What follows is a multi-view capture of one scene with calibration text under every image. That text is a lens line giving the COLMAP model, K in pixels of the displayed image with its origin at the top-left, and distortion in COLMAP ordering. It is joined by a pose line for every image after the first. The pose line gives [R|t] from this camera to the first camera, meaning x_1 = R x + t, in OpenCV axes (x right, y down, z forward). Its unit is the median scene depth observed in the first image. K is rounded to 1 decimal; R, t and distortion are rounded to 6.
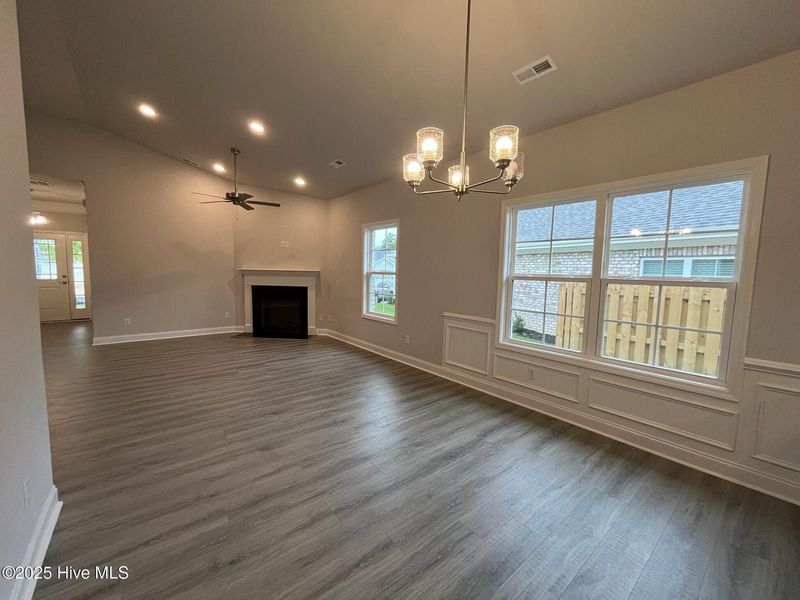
lens RADIAL K [[324.3, 0, 397.1], [0, 324.3, 297.3], [0, 0, 1]] dist [0.001711, -0.000151]
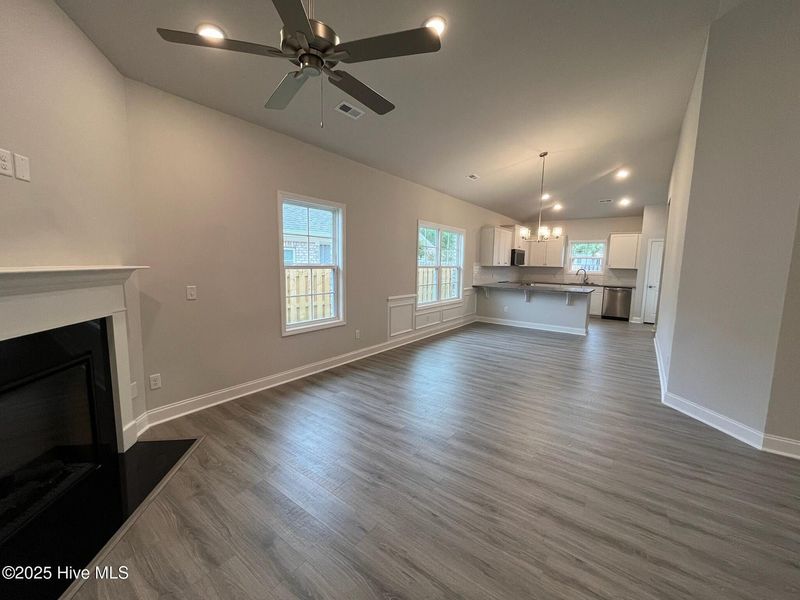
lens RADIAL K [[324.3, 0, 396.6], [0, 324.3, 298.8], [0, 0, 1]] dist [0.001711, -0.000151]
pose [[-0.231741, -0.134757, 0.963398, -0.692808], [0.056984, 0.986777, 0.151734, -0.088129], [-0.971107, 0.090062, -0.220998, 0.820162]]
